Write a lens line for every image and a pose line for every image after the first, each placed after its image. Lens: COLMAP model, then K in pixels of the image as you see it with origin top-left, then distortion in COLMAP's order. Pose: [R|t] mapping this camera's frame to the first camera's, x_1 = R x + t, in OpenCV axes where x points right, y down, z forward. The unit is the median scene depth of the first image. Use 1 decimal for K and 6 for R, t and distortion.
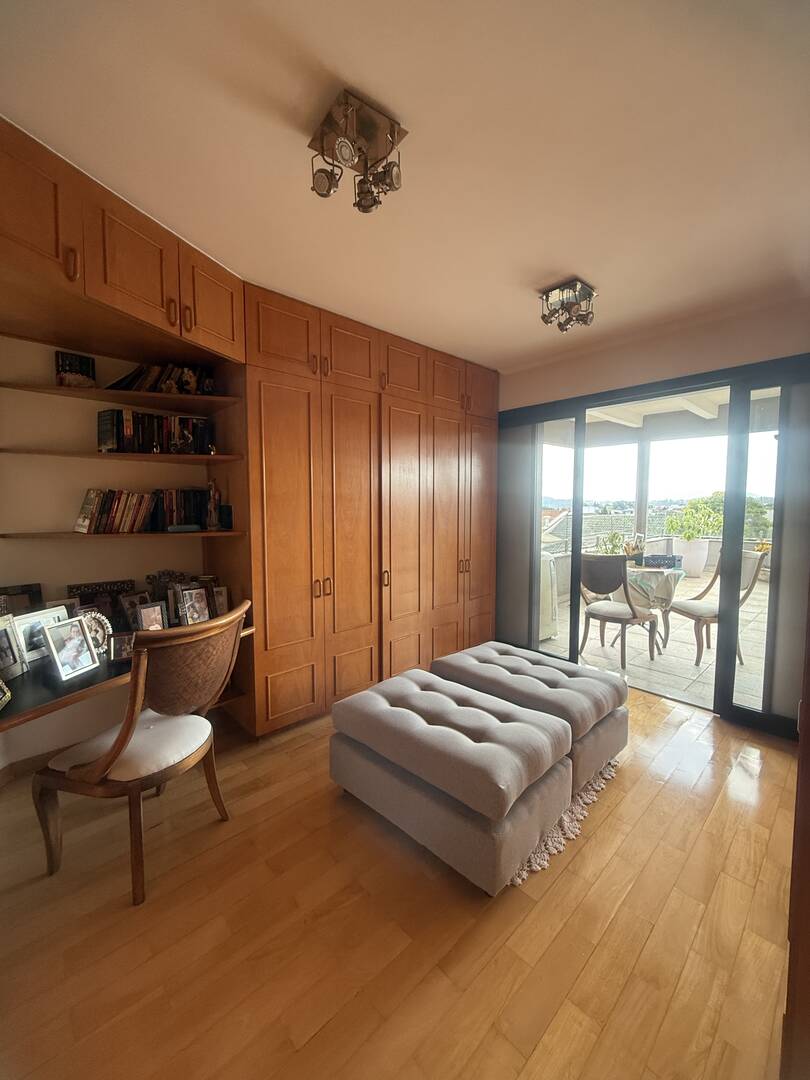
lens RADIAL K [[428.7, 0, 407.3], [0, 428.7, 538.7], [0, 0, 1]] dist [-0.000103, -0.000020]
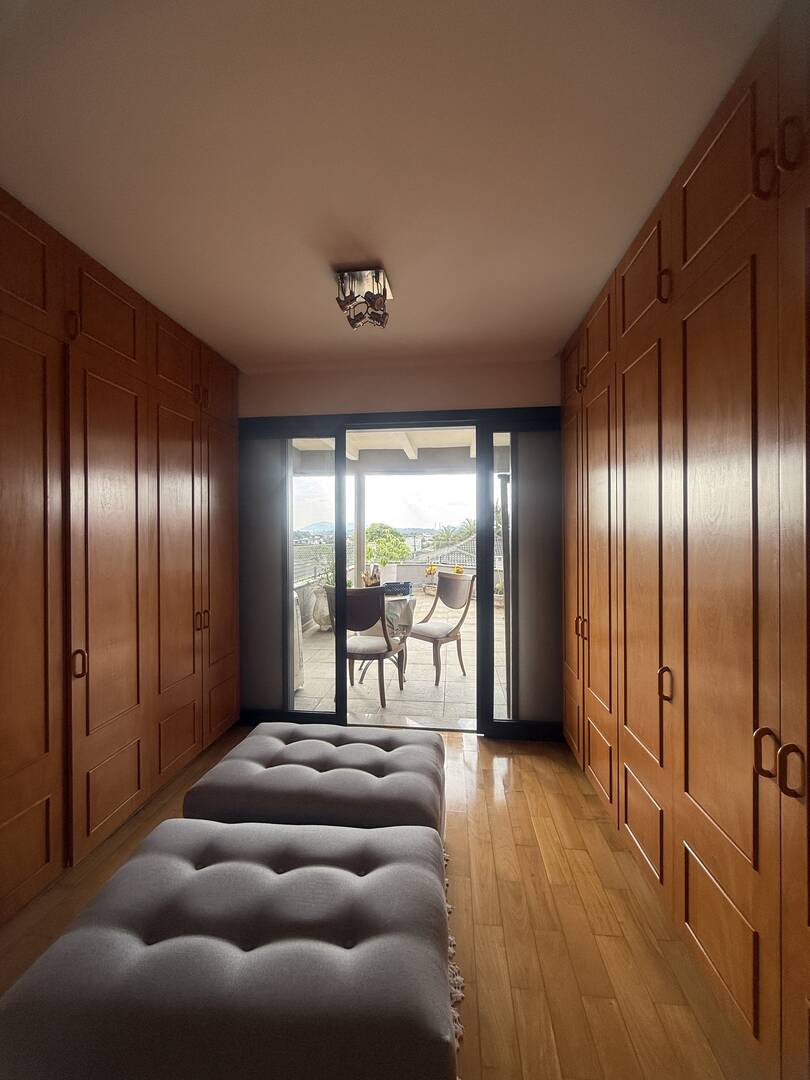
lens RADIAL K [[428.7, 0, 404.0], [0, 428.7, 537.2], [0, 0, 1]] dist [-0.000103, -0.000020]
pose [[0.760793, -0.005063, 0.648975, -0.077139], [0.052164, 0.997211, -0.053372, -0.018537], [-0.646895, 0.074458, 0.758935, 0.236693]]
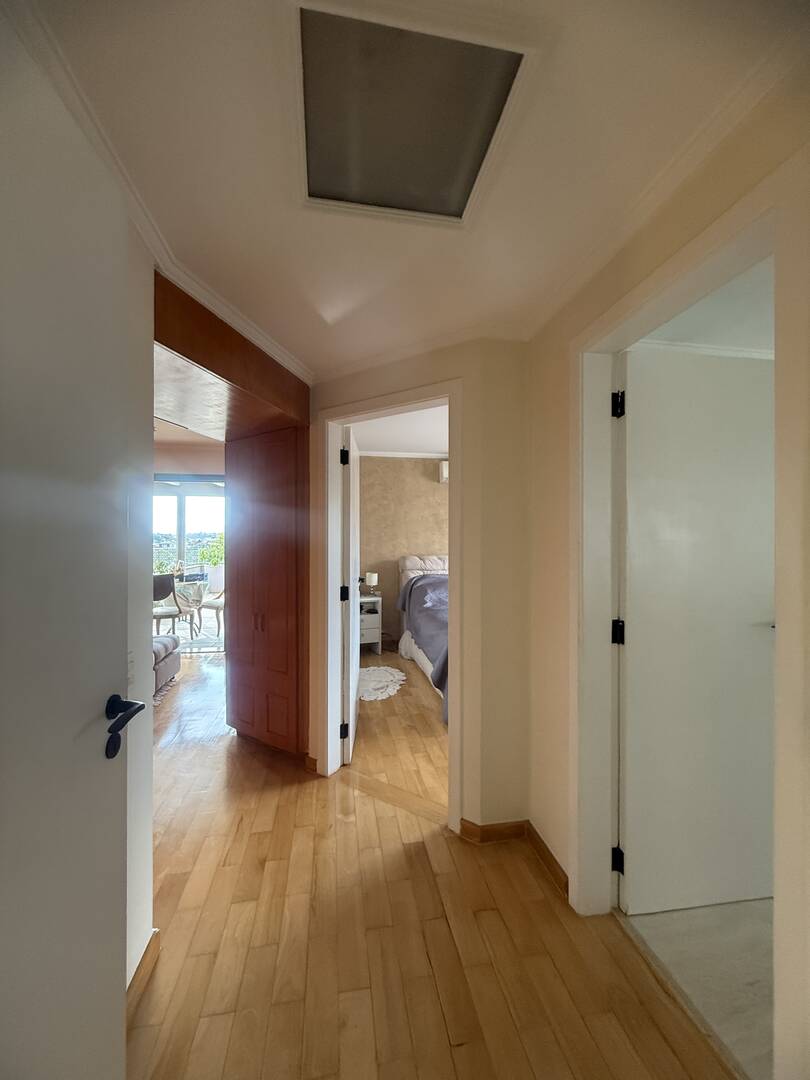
lens RADIAL K [[428.7, 0, 401.9], [0, 428.7, 541.8], [0, 0, 1]] dist [-0.000103, -0.000020]
pose [[0.556809, 0.004157, 0.830630, -0.347312], [0.052342, 0.997825, -0.040081, 0.030566], [-0.828990, 0.065794, 0.555381, -0.603940]]
